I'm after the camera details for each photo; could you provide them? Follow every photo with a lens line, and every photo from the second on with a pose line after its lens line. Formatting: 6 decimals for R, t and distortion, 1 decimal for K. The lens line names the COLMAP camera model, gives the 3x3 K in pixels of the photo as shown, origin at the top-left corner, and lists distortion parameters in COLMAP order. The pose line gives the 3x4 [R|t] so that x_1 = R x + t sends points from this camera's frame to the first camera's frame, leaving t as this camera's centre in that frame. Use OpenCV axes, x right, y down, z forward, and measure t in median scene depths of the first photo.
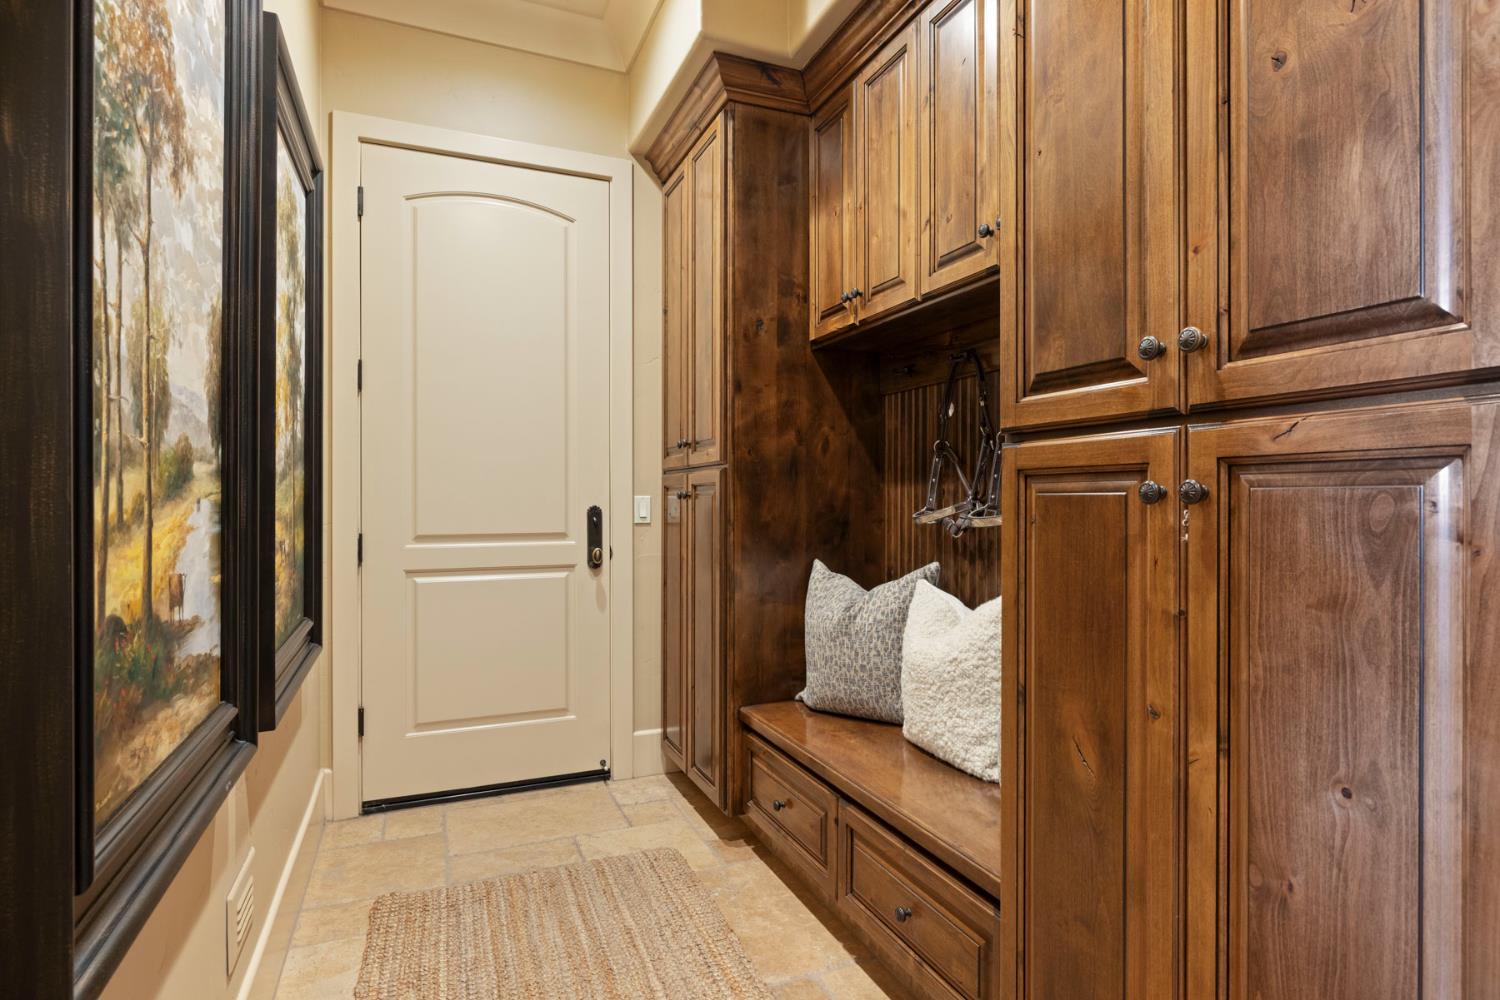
lens RADIAL K [[792.8, 0, 749.7], [0, 792.8, 492.1], [0, 0, 1]] dist [-0.000101, 0.000000]
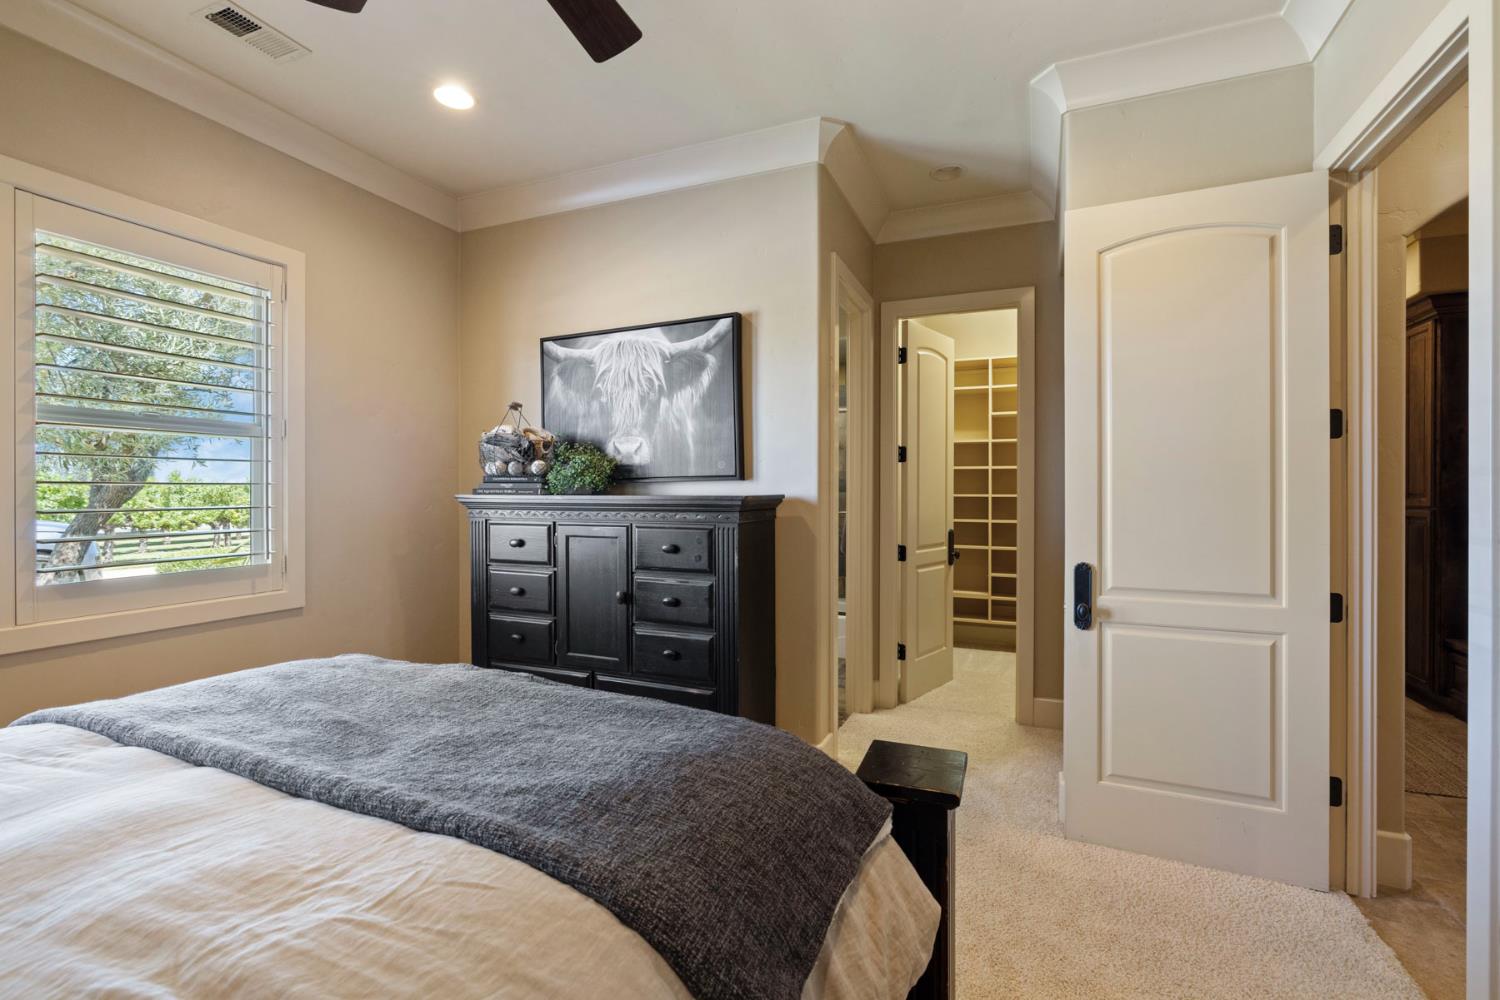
lens RADIAL K [[684.4, 0, 746.4], [0, 684.4, 498.3], [0, 0, 1]] dist [-0.001109, -0.000214]
pose [[0.689601, 0.003850, -0.724179, 0.017248], [-0.003180, 0.999992, 0.002288, -0.053664], [0.724183, 0.000724, 0.689608, -1.272232]]
